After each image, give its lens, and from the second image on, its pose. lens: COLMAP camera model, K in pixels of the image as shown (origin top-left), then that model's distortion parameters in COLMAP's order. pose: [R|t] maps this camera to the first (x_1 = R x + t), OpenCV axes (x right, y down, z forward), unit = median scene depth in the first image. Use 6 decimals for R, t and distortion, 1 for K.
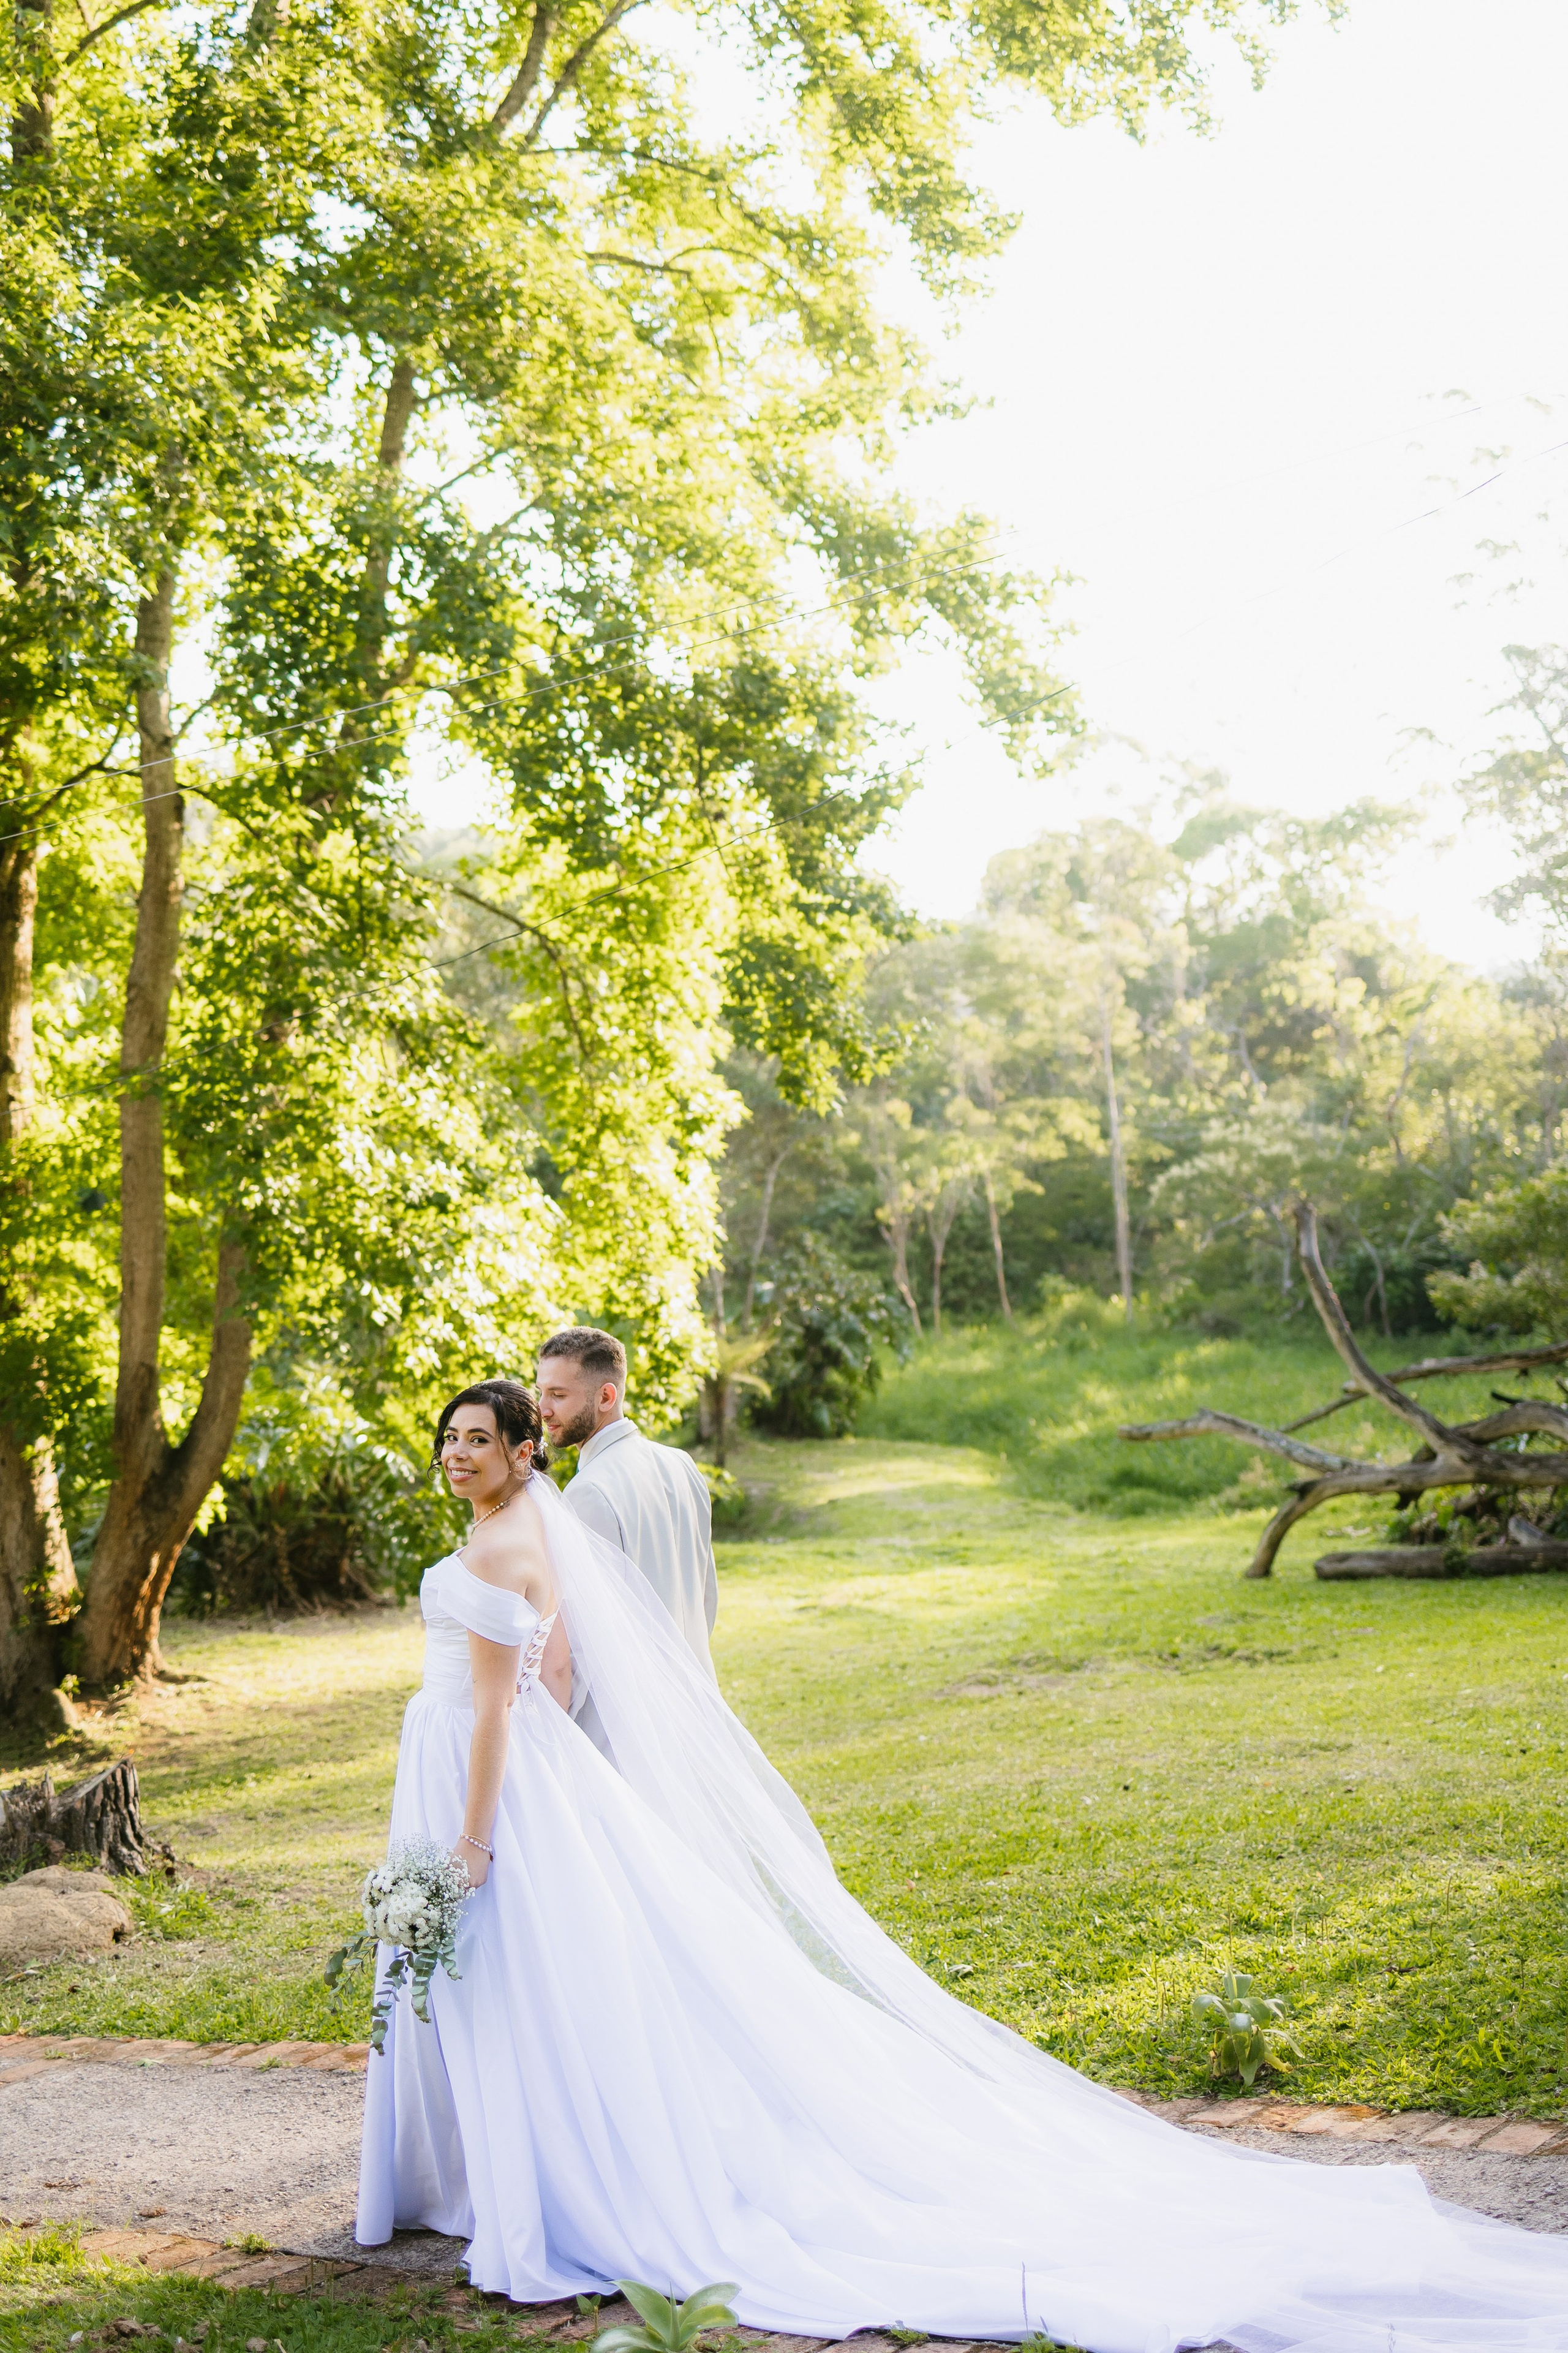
lens RADIAL K [[2763.8, 0, 787.8], [0, 2763.8, 1027.9], [0, 0, 1]] dist [-0.126999, 0.750409]
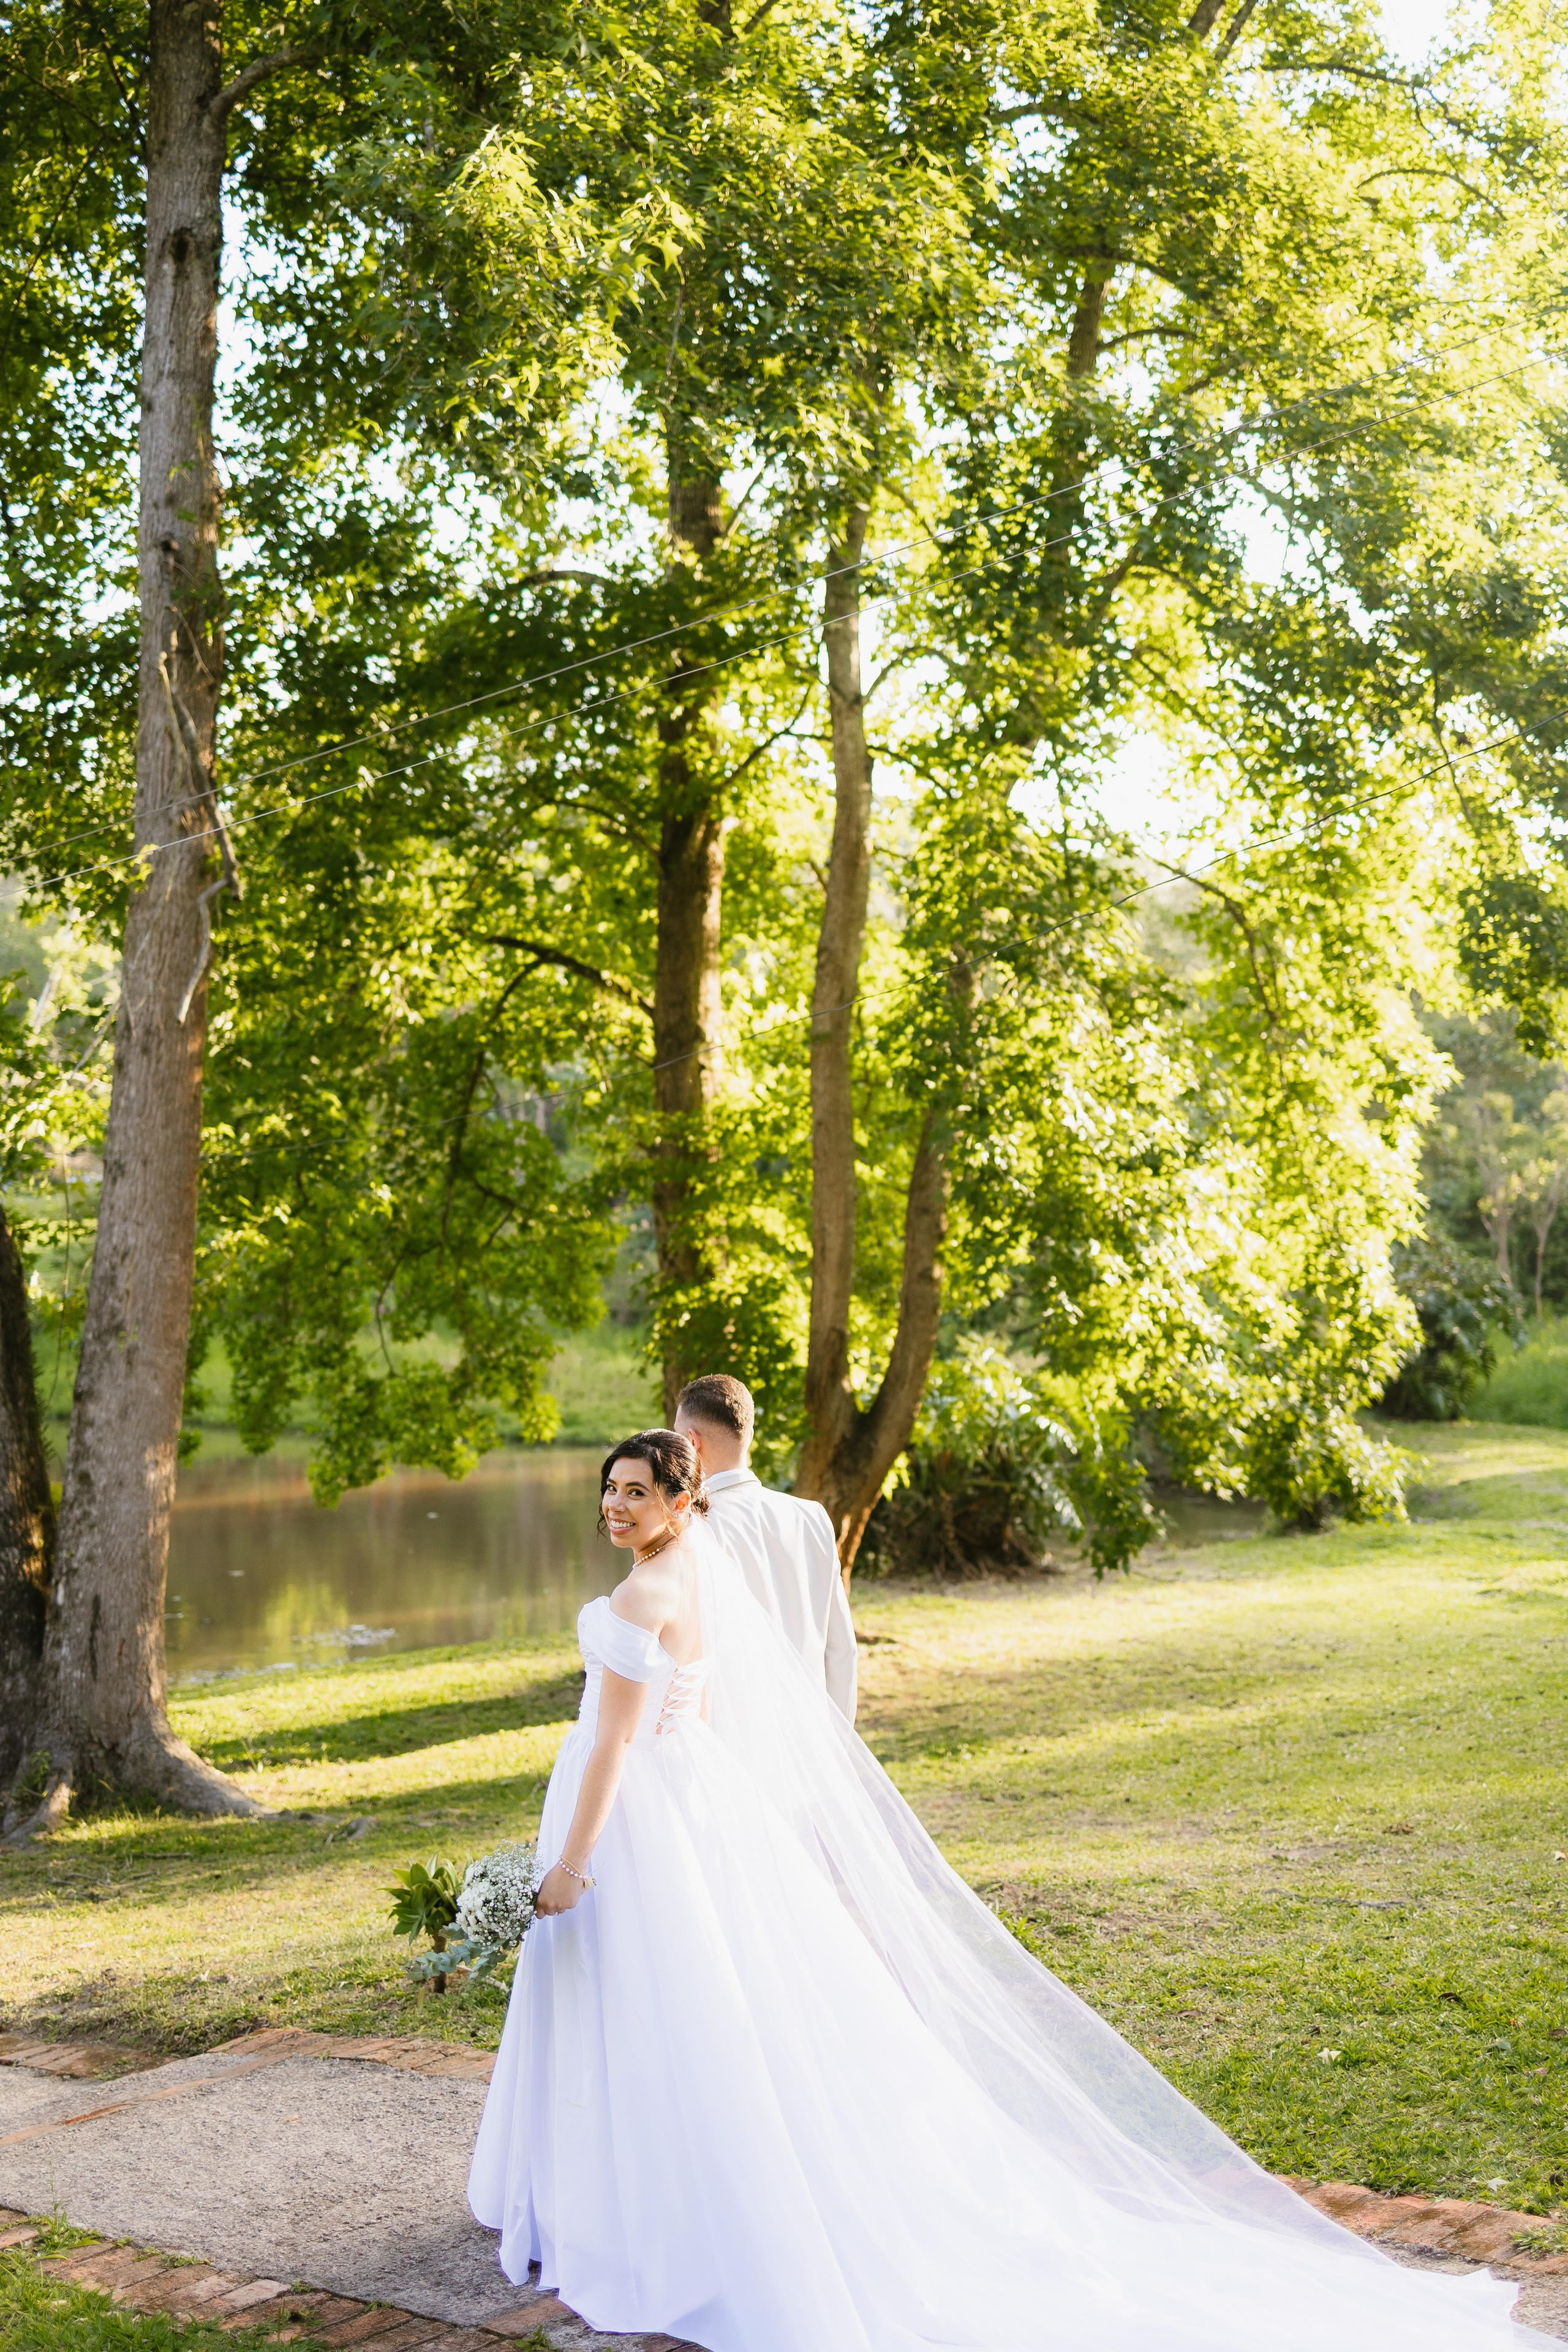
lens RADIAL K [[2282.7, 0, 759.6], [0, 2282.7, 1184.4], [0, 0, 1]] dist [0.015962, -0.030823]
pose [[0.978459, 0.001859, -0.206431, -0.087724], [0.007430, 0.998994, 0.044214, 0.031877], [0.206305, -0.044796, 0.977462, 0.178021]]
